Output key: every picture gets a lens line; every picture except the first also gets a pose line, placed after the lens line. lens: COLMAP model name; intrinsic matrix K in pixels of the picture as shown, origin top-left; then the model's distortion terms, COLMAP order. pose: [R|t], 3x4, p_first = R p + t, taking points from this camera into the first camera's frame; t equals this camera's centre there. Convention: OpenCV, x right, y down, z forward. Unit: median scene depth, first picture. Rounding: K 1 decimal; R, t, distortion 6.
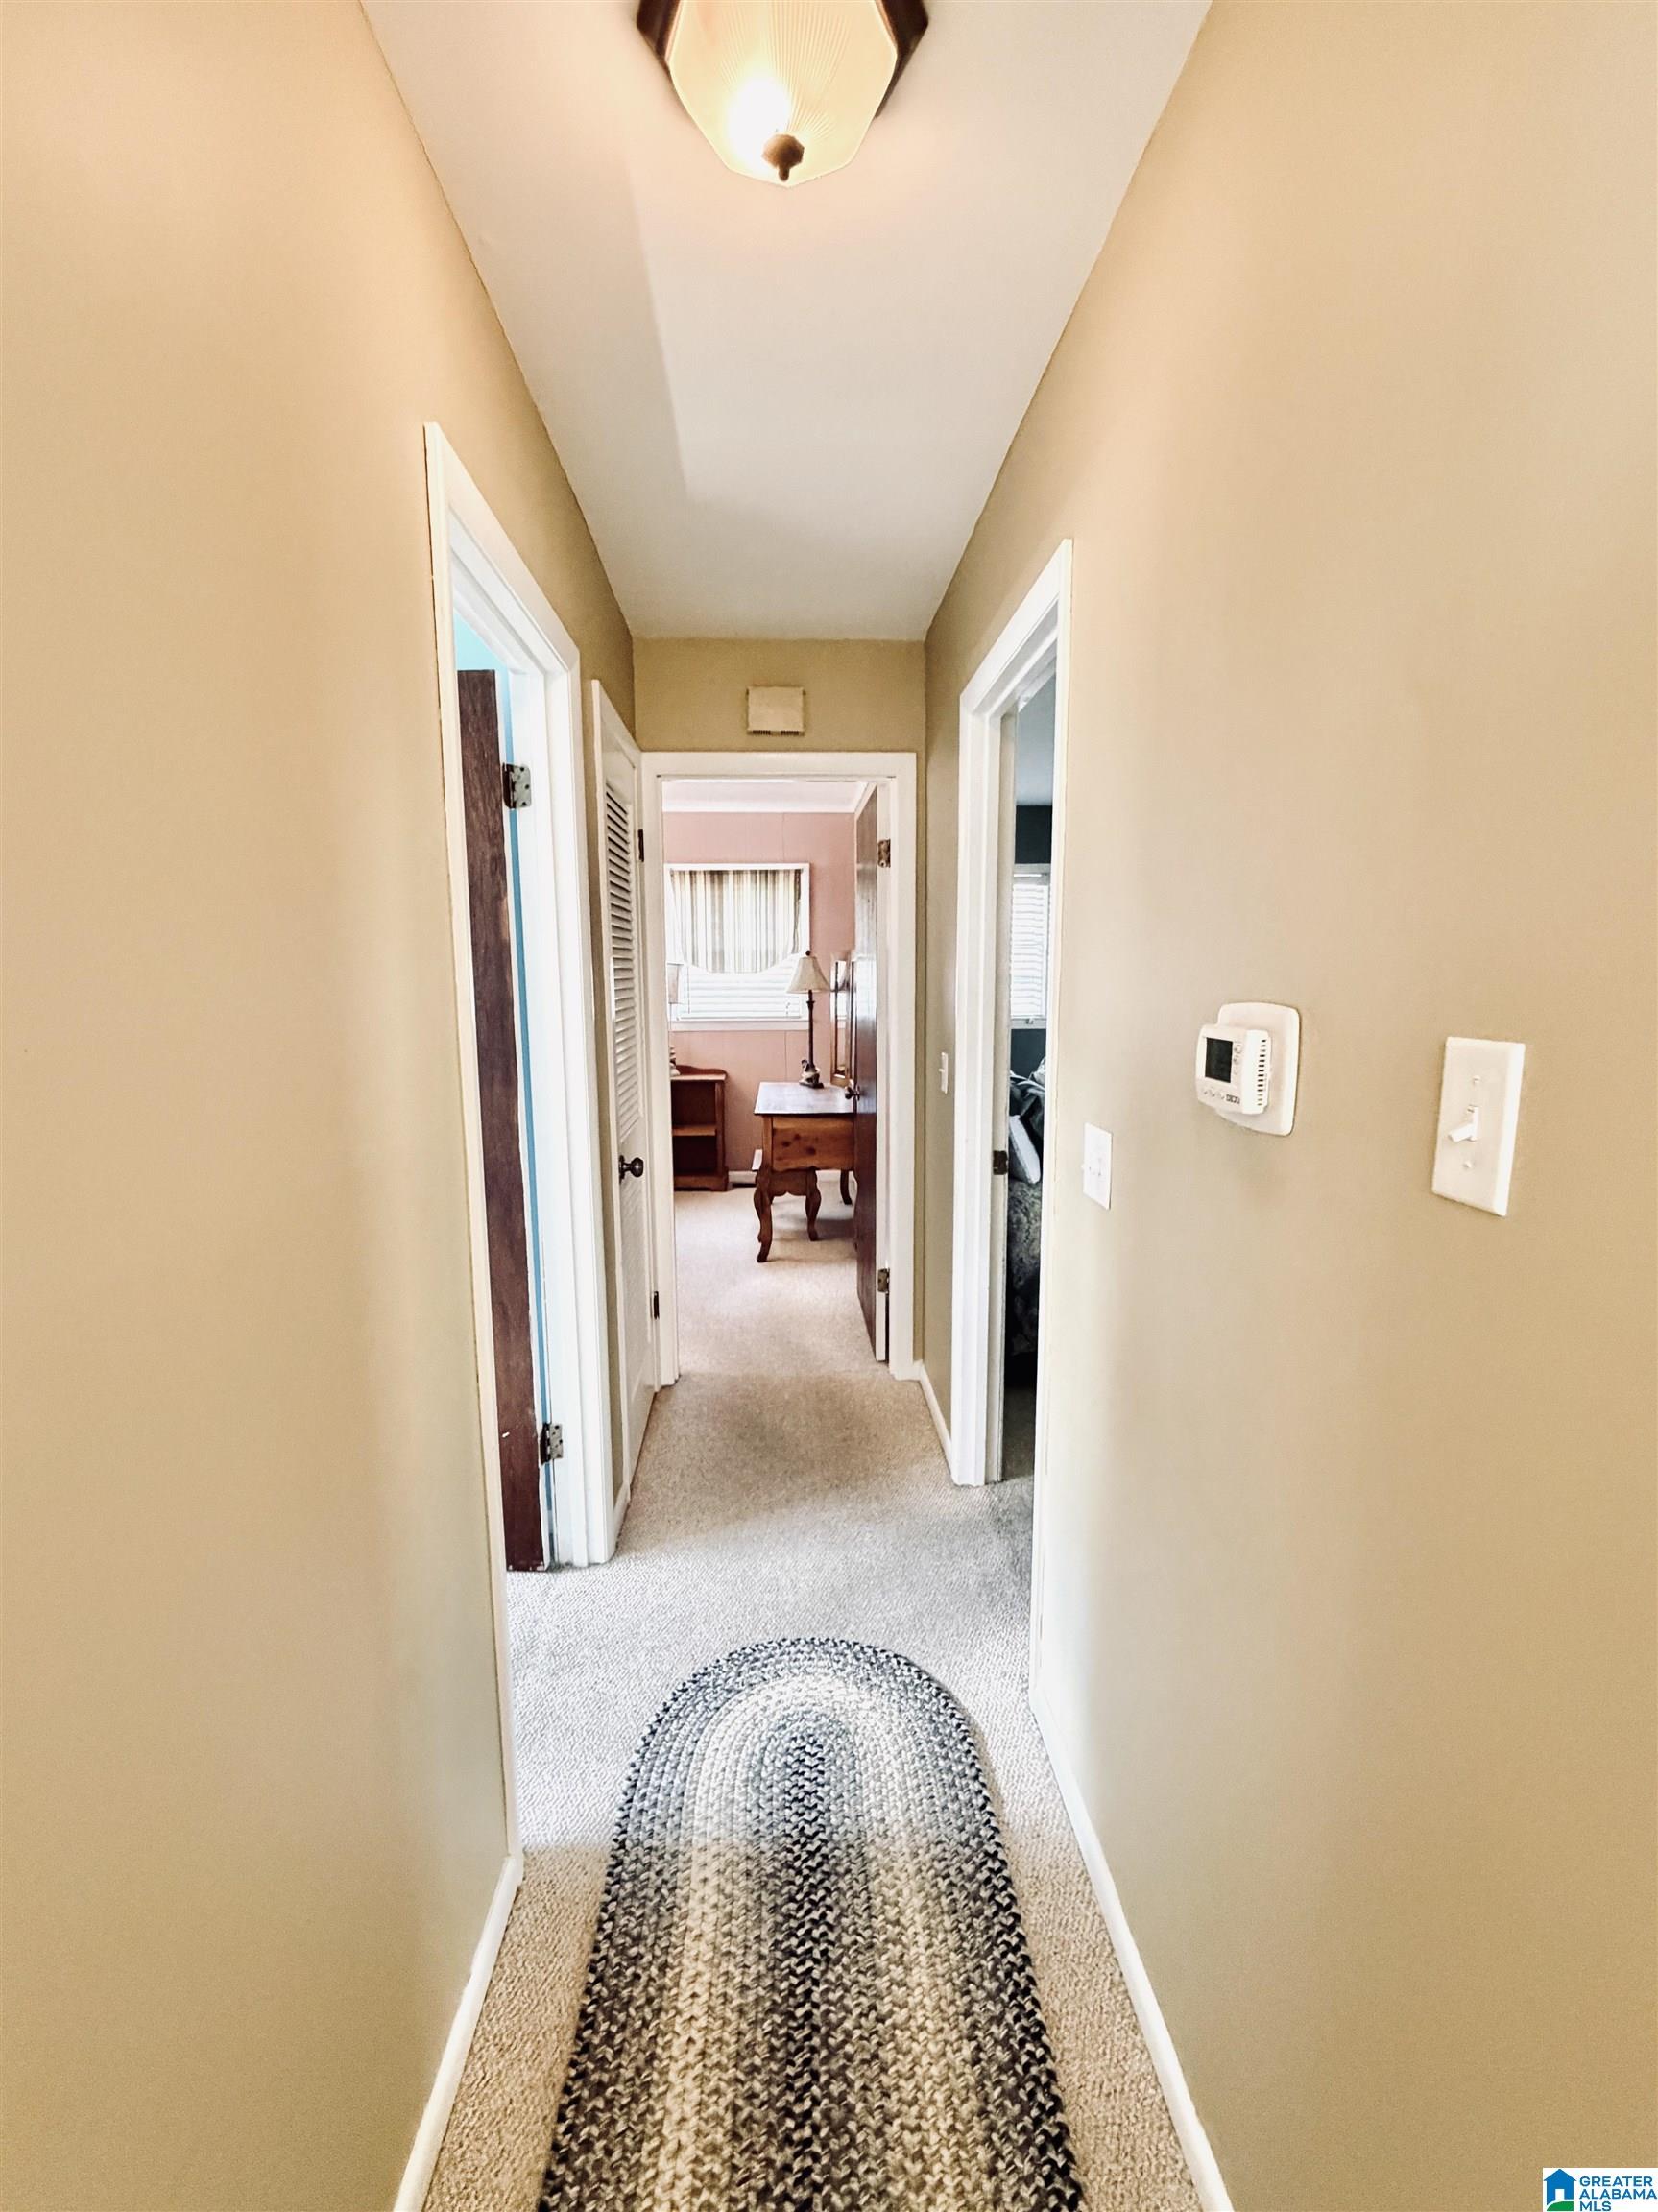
lens RADIAL K [[885.8, 0, 814.6], [0, 885.8, 1094.9], [0, 0, 1]] dist [-0.001130, 0.000113]
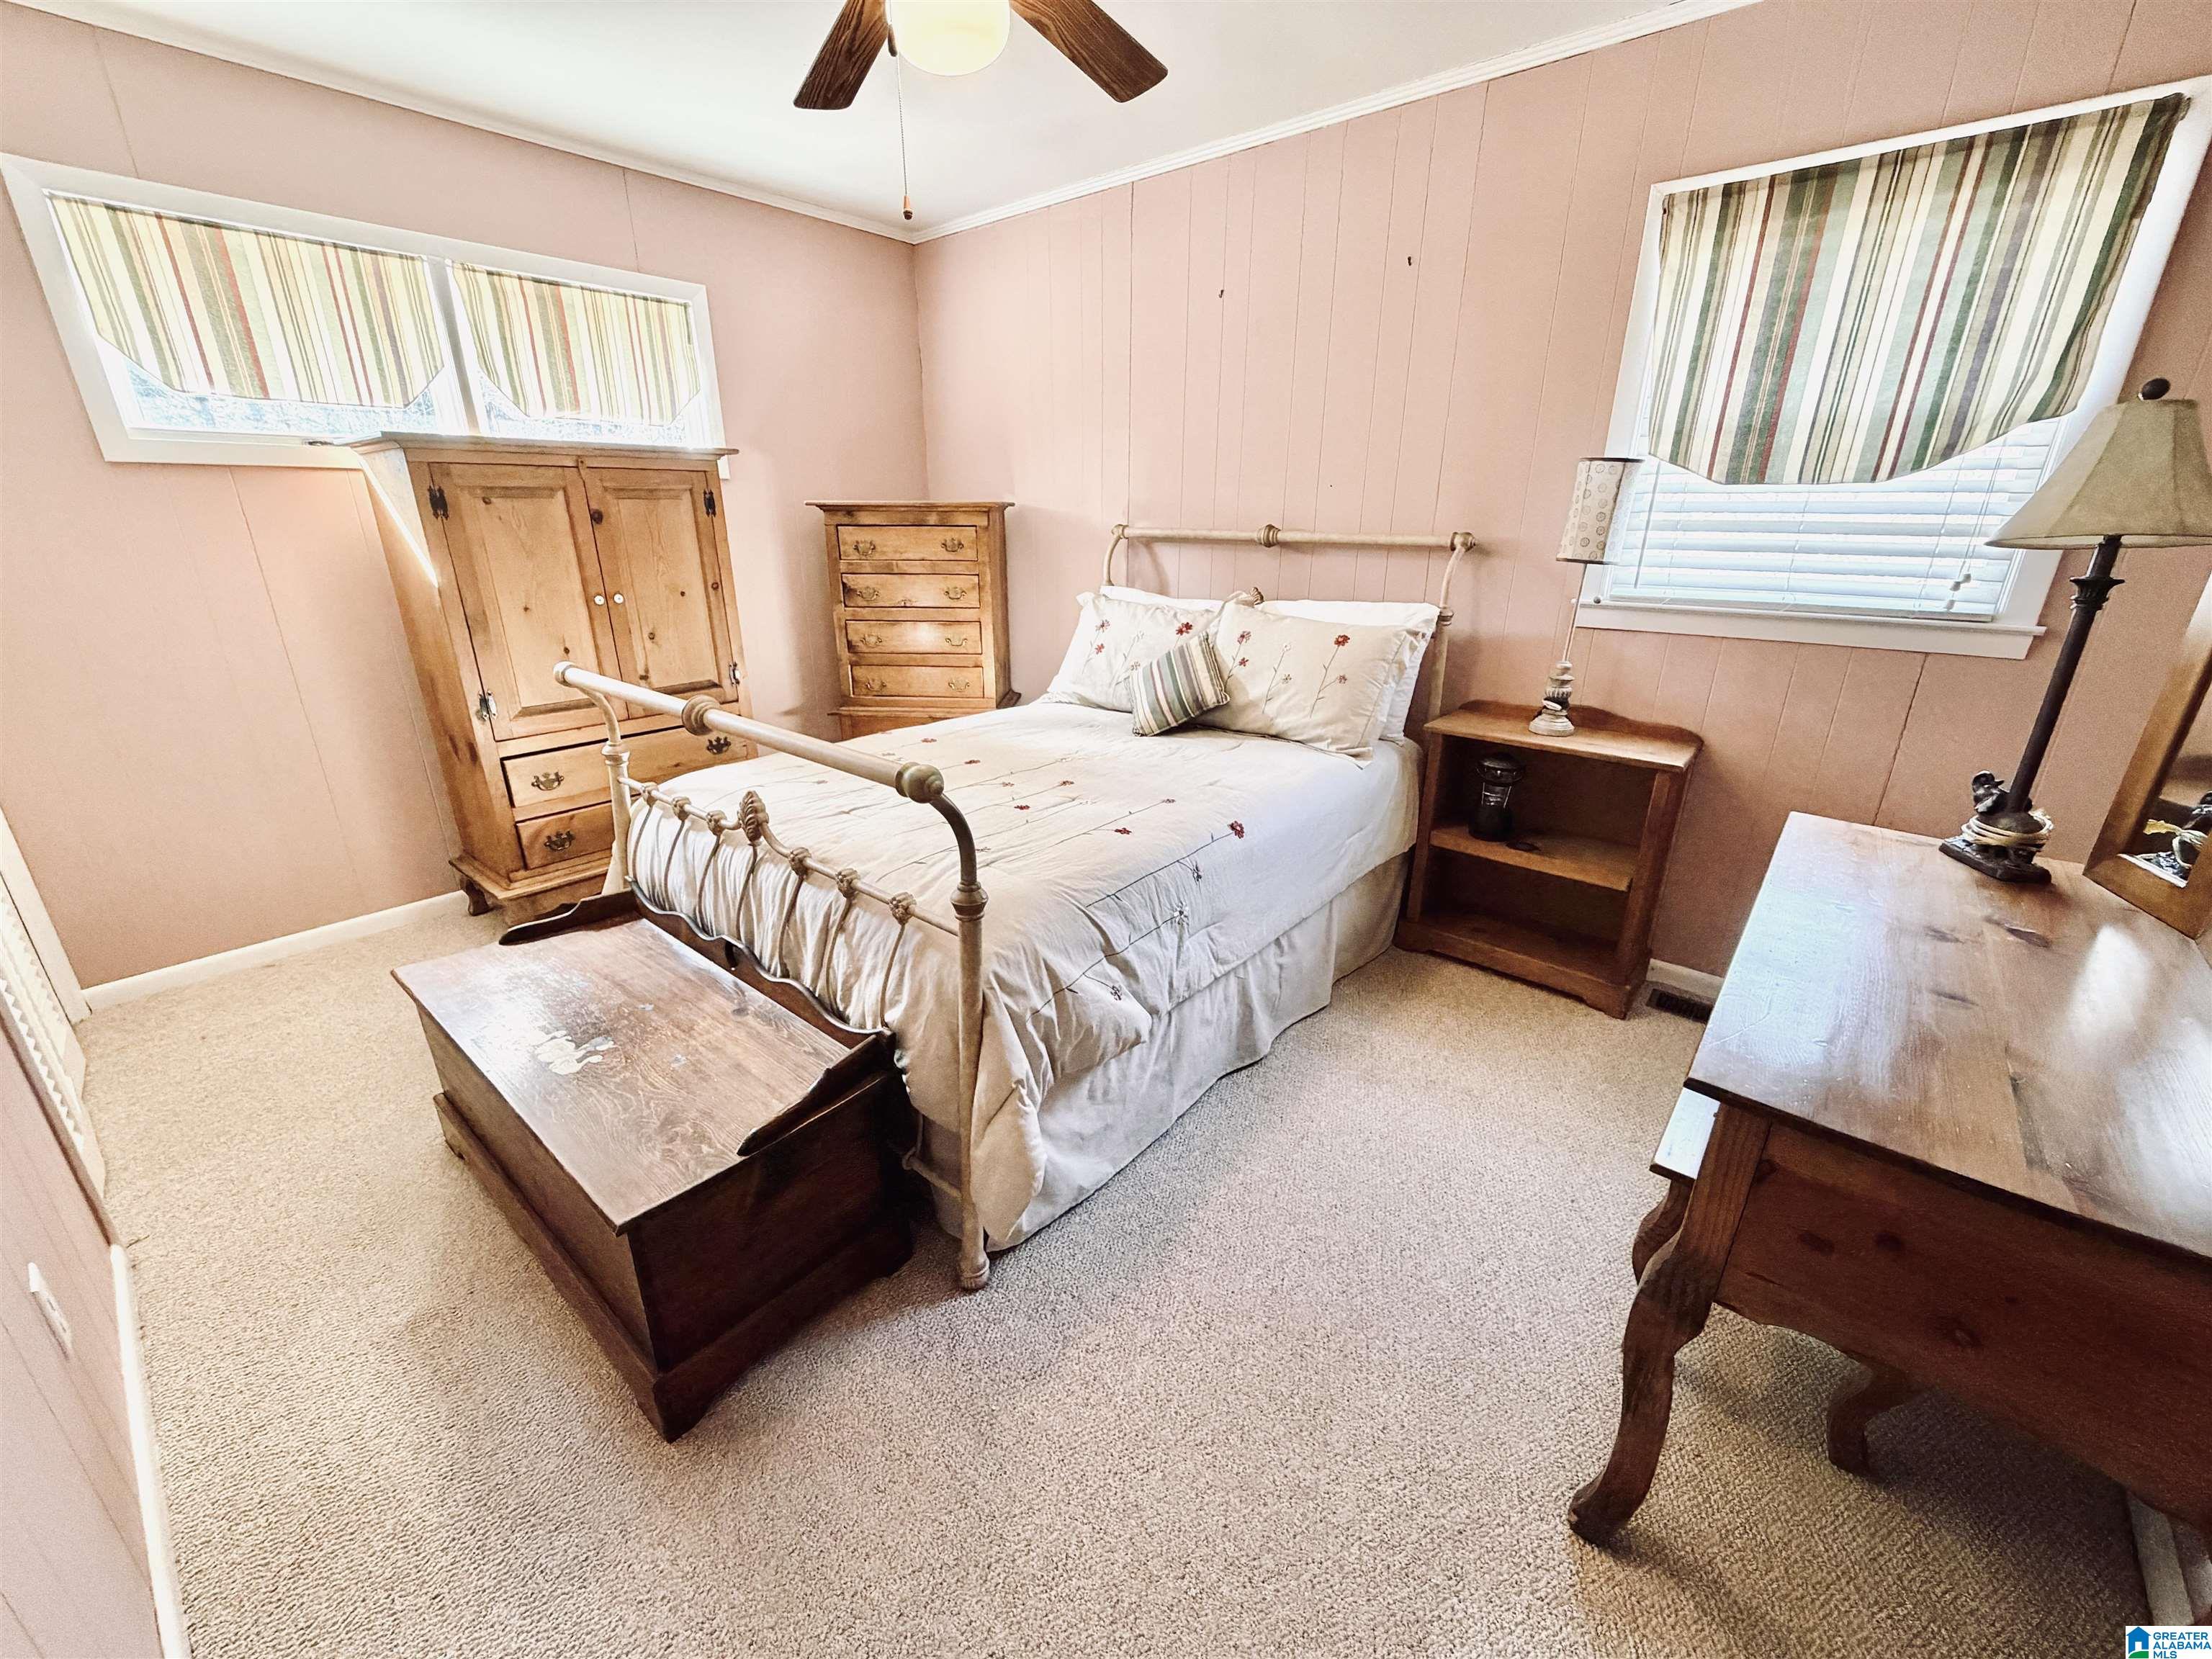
lens RADIAL K [[885.8, 0, 1096.9], [0, 885.8, 833.8], [0, 0, 1]] dist [-0.001130, 0.000113]
pose [[0.734276, 0.238846, -0.635446, -0.035800], [-0.102259, 0.964296, 0.244288, -0.058810], [0.671106, -0.114395, 0.732483, 0.527735]]
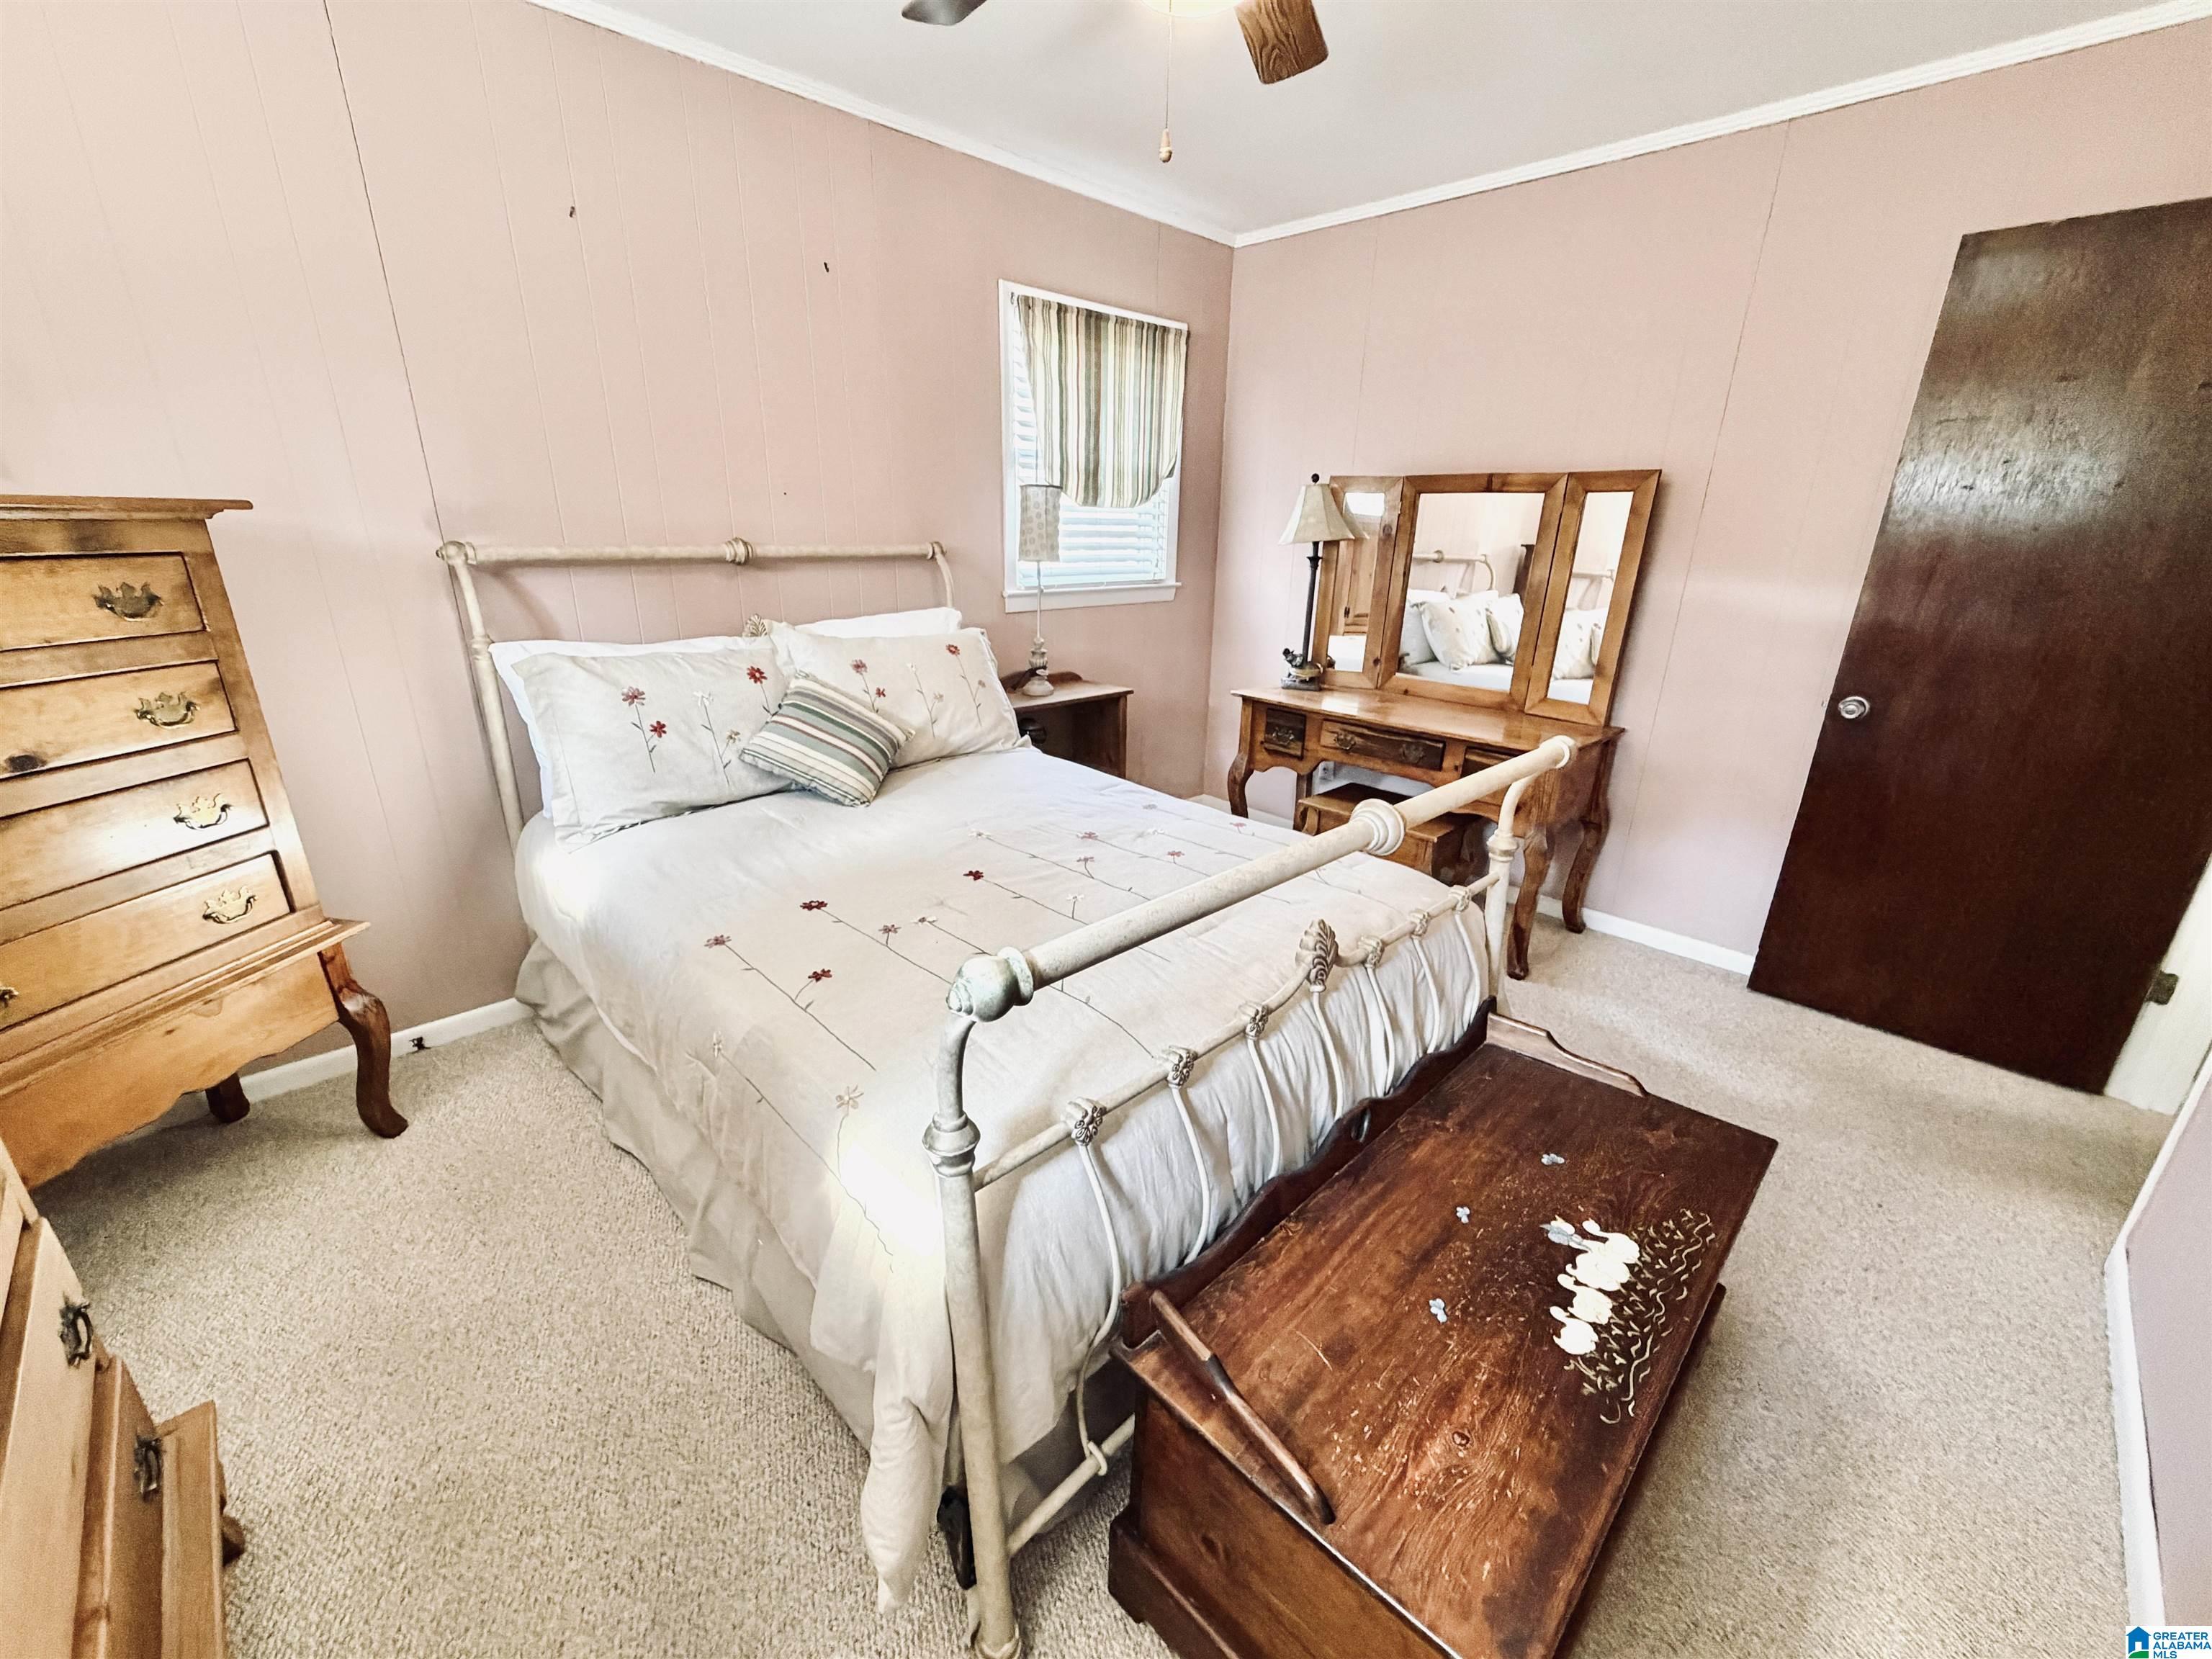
lens RADIAL K [[885.8, 0, 1098.2], [0, 885.8, 834.4], [0, 0, 1]] dist [-0.001130, 0.000113]
pose [[0.744342, -0.208164, 0.634525, -0.526266], [0.071743, 0.969603, 0.233930, -0.065995], [-0.663934, -0.128601, 0.736651, 0.547323]]
